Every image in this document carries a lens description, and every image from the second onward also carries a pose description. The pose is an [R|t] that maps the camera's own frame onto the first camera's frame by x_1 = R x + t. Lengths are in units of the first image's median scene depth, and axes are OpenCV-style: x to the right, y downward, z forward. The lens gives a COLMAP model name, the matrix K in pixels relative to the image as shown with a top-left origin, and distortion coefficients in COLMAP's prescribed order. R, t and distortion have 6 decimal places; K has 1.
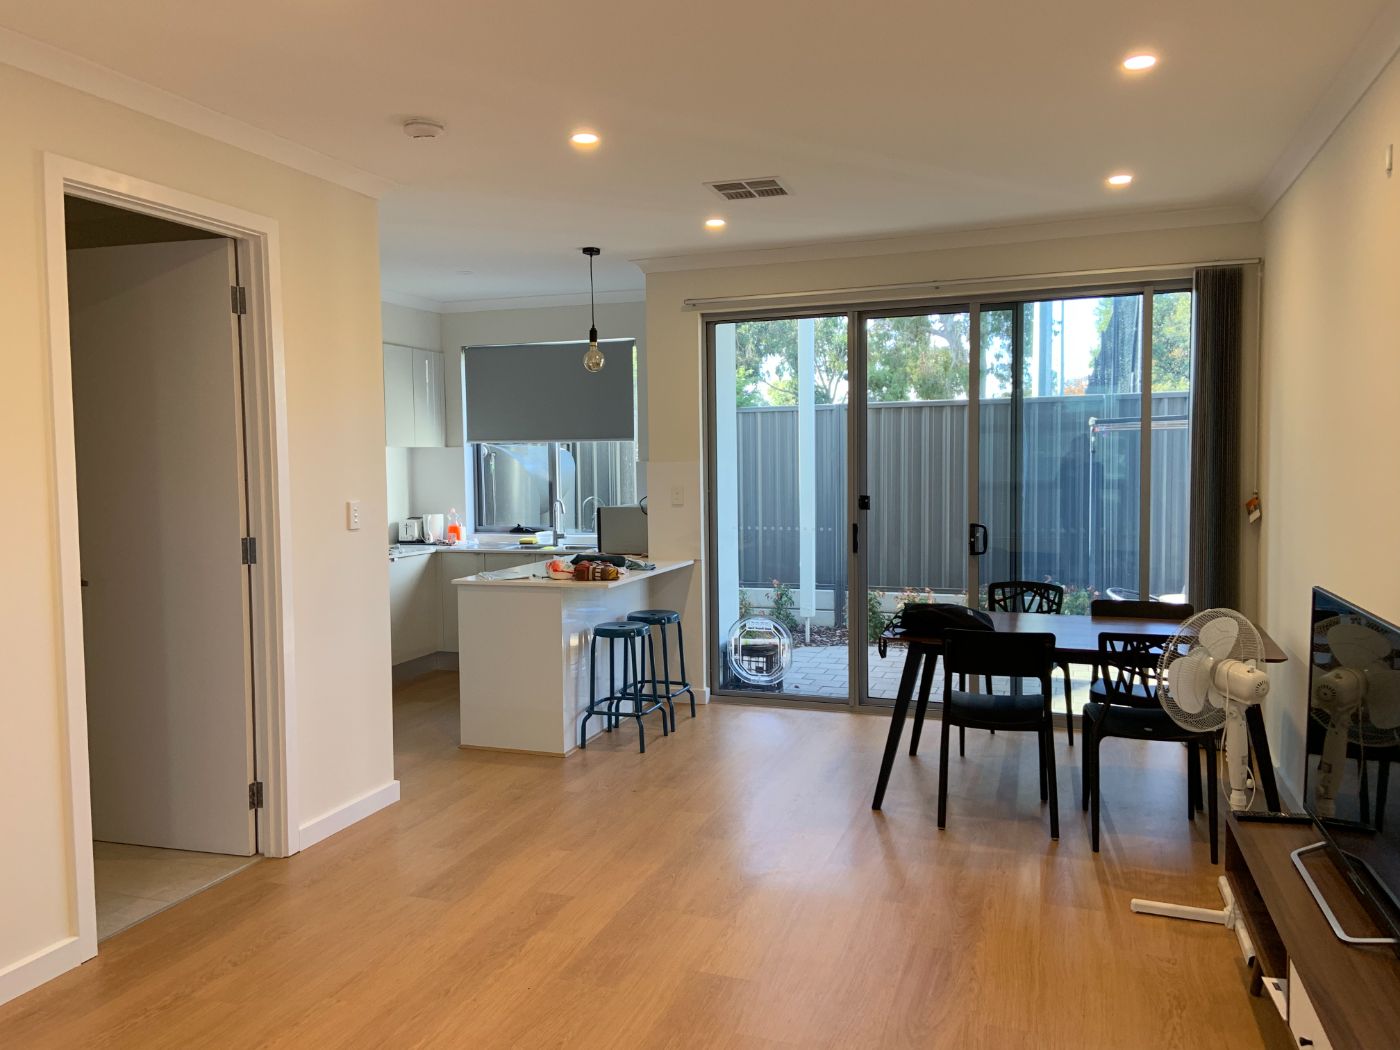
lens RADIAL K [[1053.2, 0, 685.4], [0, 1053.2, 520.6], [0, 0, 1]] dist [0.114872, -0.127328]
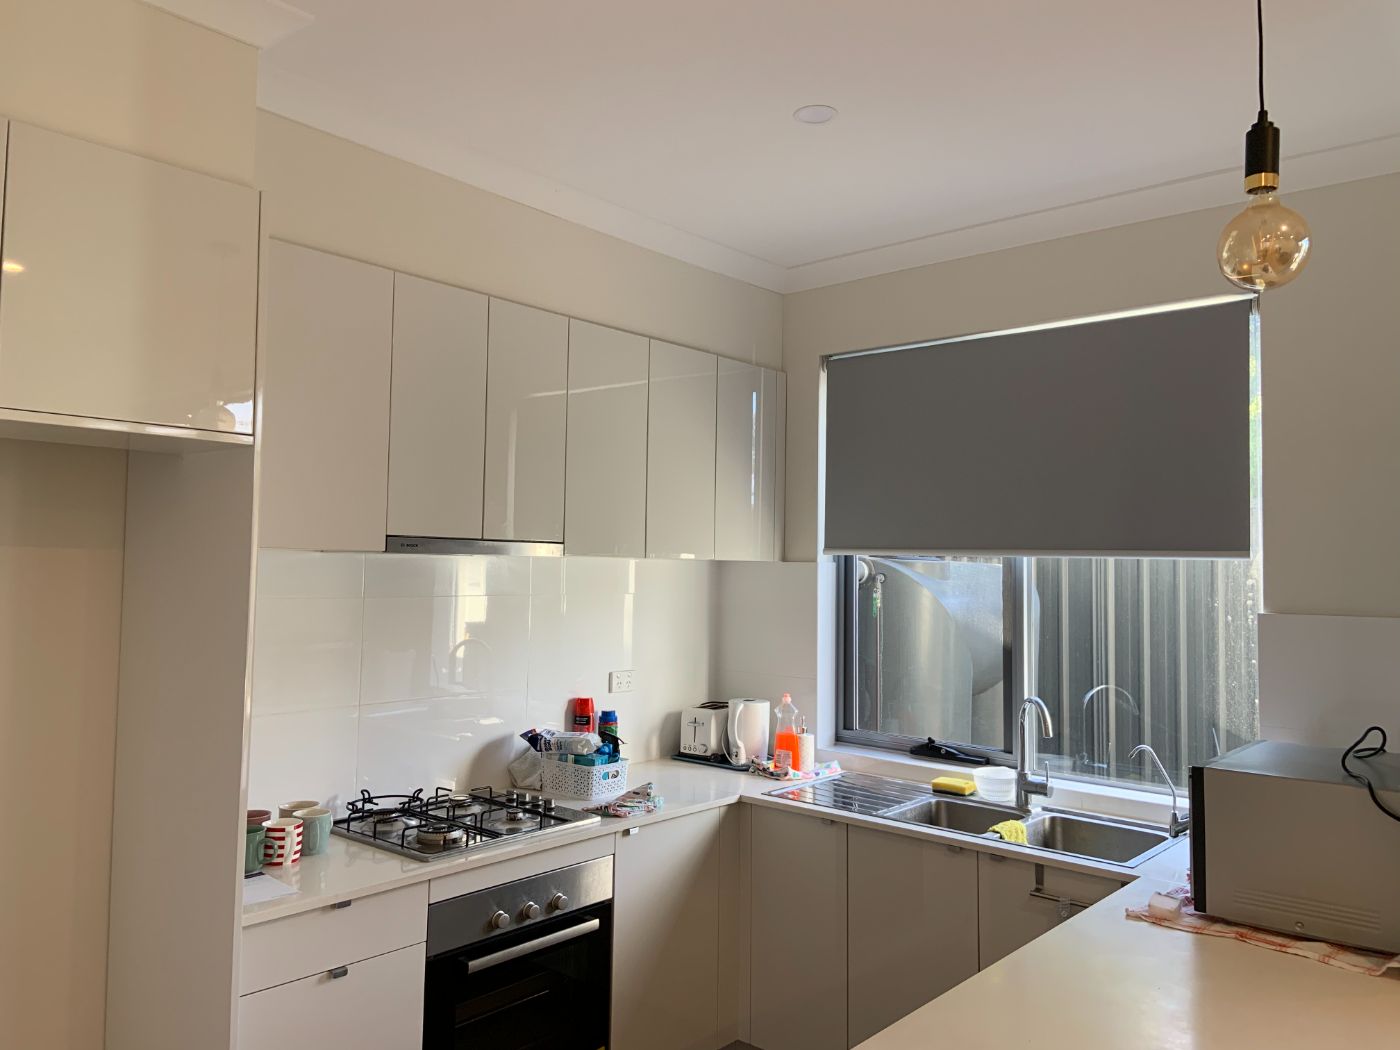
lens RADIAL K [[1053.2, 0, 685.4], [0, 1053.2, 520.6], [0, 0, 1]] dist [0.114872, -0.127328]
pose [[0.930782, 0.010923, -0.365413, -0.091084], [-0.047829, 0.994601, -0.092097, -0.041518], [0.362434, 0.103199, 0.926278, 0.536329]]
